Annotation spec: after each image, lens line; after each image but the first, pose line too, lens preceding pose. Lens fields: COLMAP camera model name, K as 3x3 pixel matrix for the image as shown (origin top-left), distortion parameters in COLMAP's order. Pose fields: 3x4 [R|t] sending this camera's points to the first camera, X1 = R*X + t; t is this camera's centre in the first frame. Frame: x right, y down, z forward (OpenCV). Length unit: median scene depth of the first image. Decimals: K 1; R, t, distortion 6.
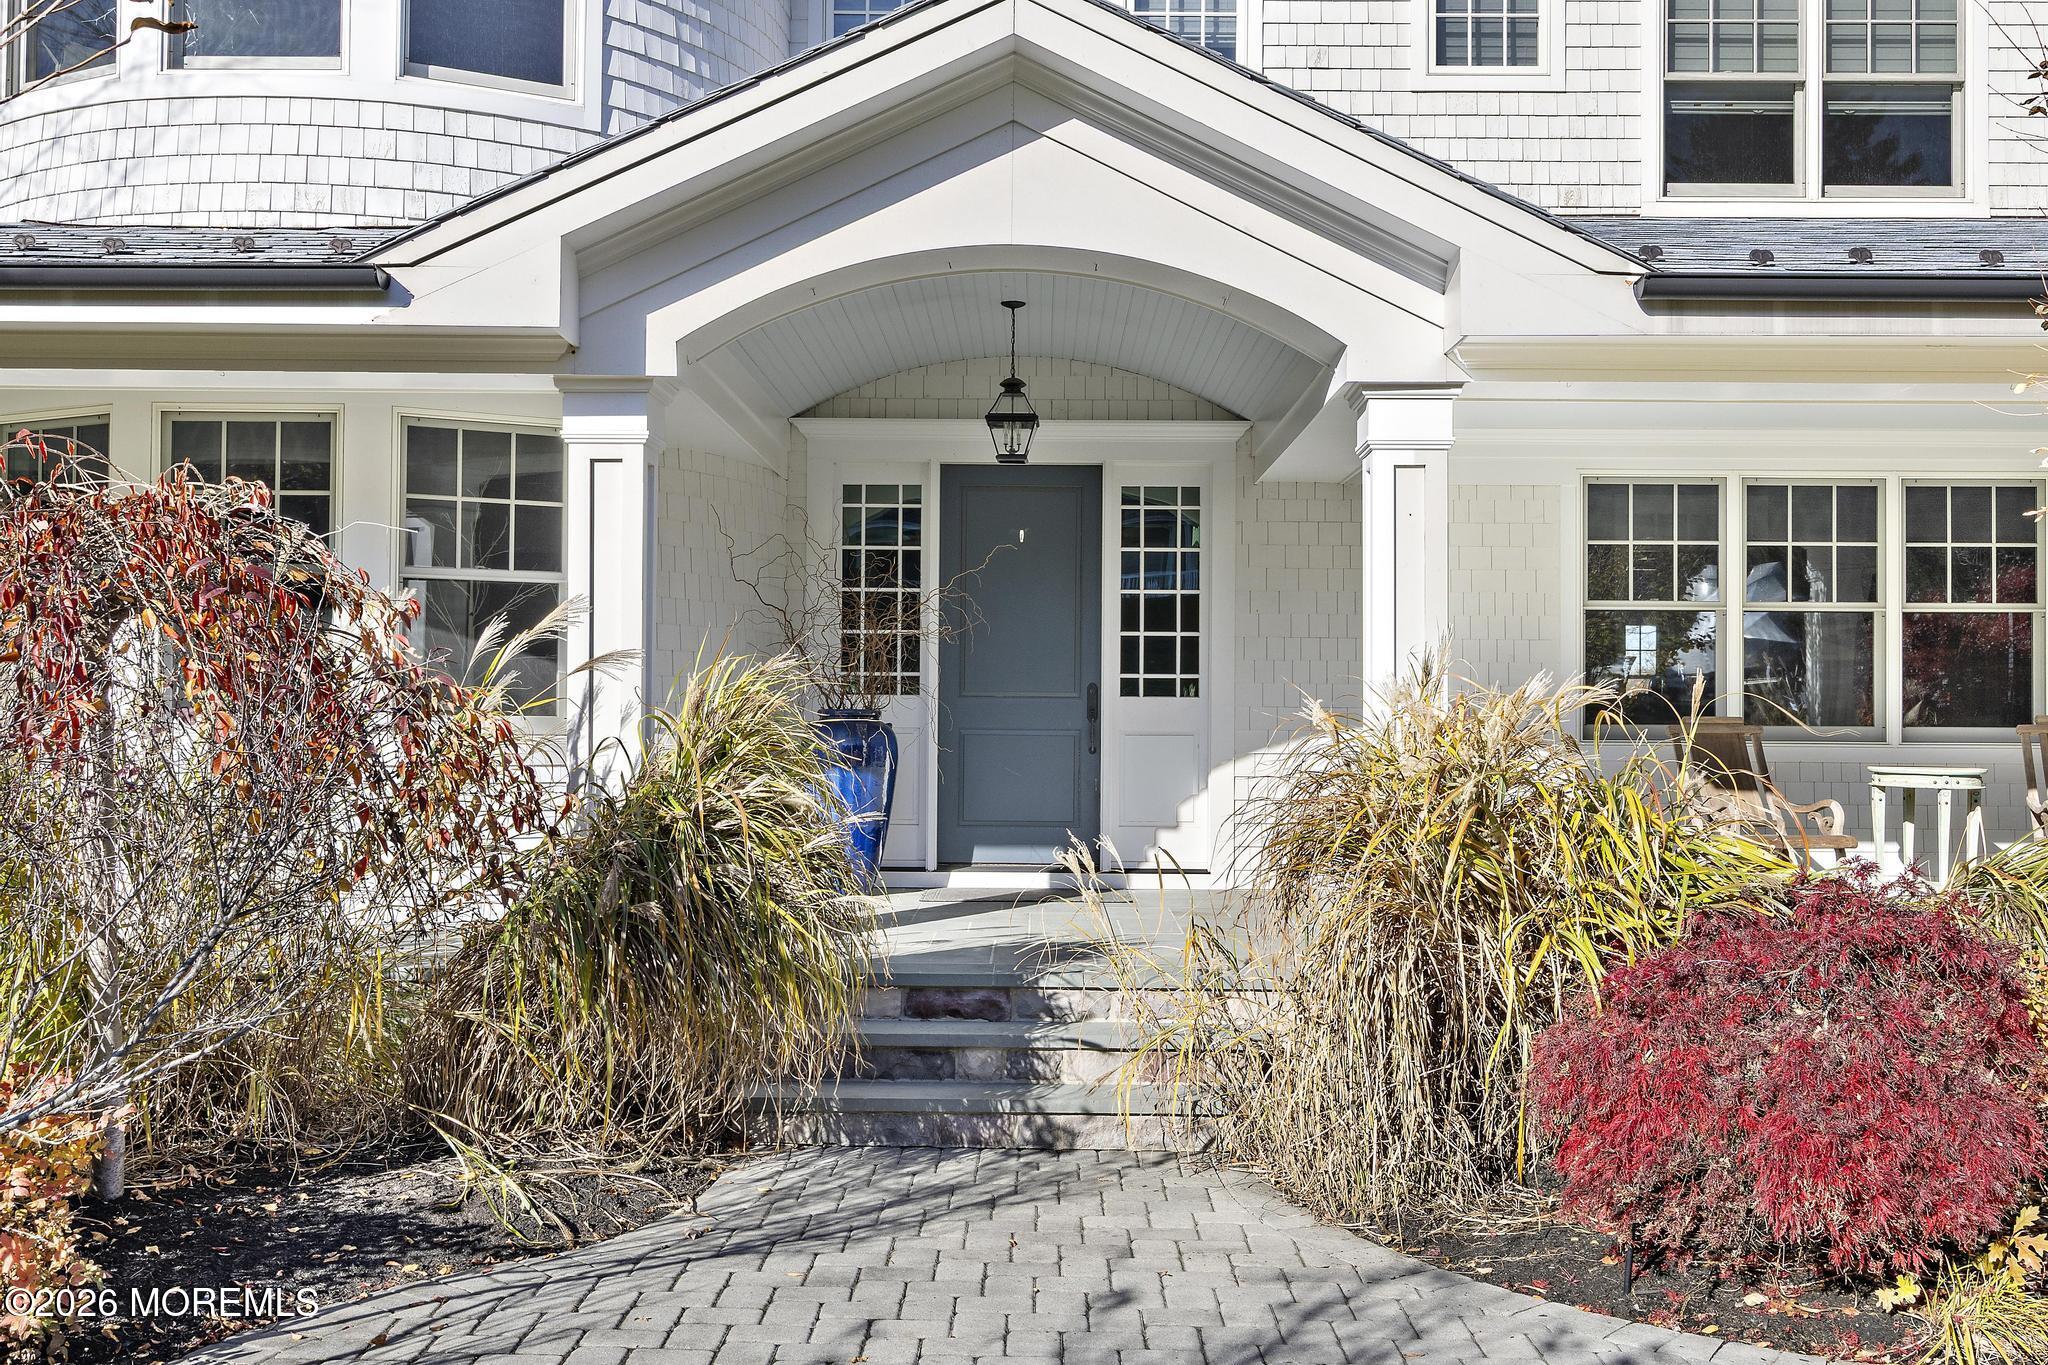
lens RADIAL K [[1277.6, 0, 1024.8], [0, 1277.6, 656.8], [0, 0, 1]] dist [0.005238, -0.002865]
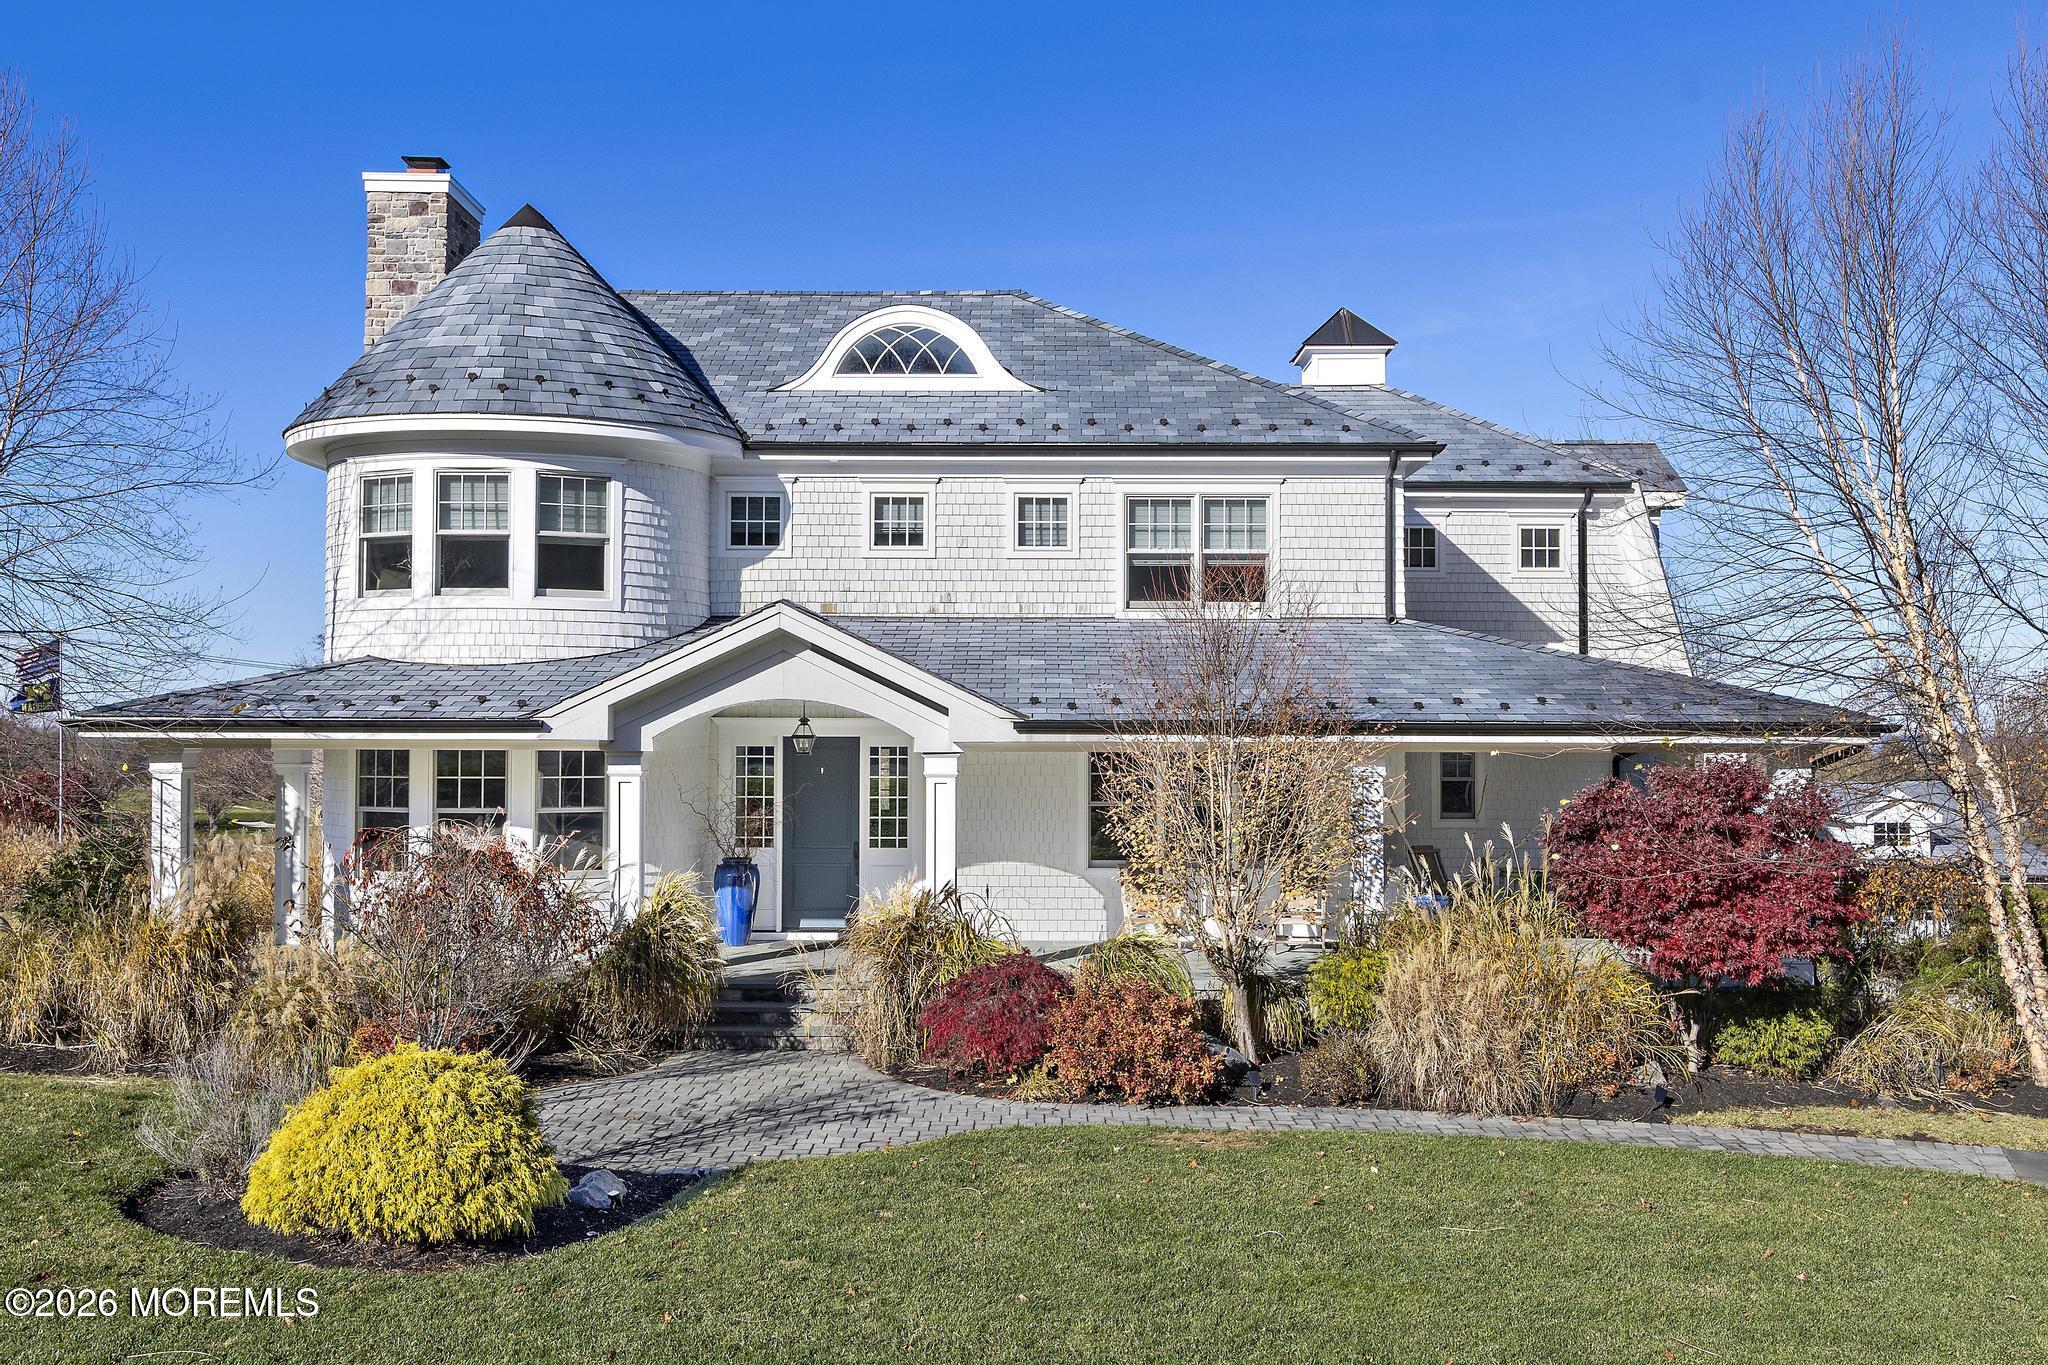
lens RADIAL K [[1235.4, 0, 1023.1], [0, 1235.4, 654.2], [0, 0, 1]] dist [0.000355, 0.001496]
pose [[0.999966, -0.005258, 0.006428, 0.382941], [0.005275, 0.999983, -0.002549, -0.339512], [-0.006415, 0.002583, 0.999976, -1.246000]]
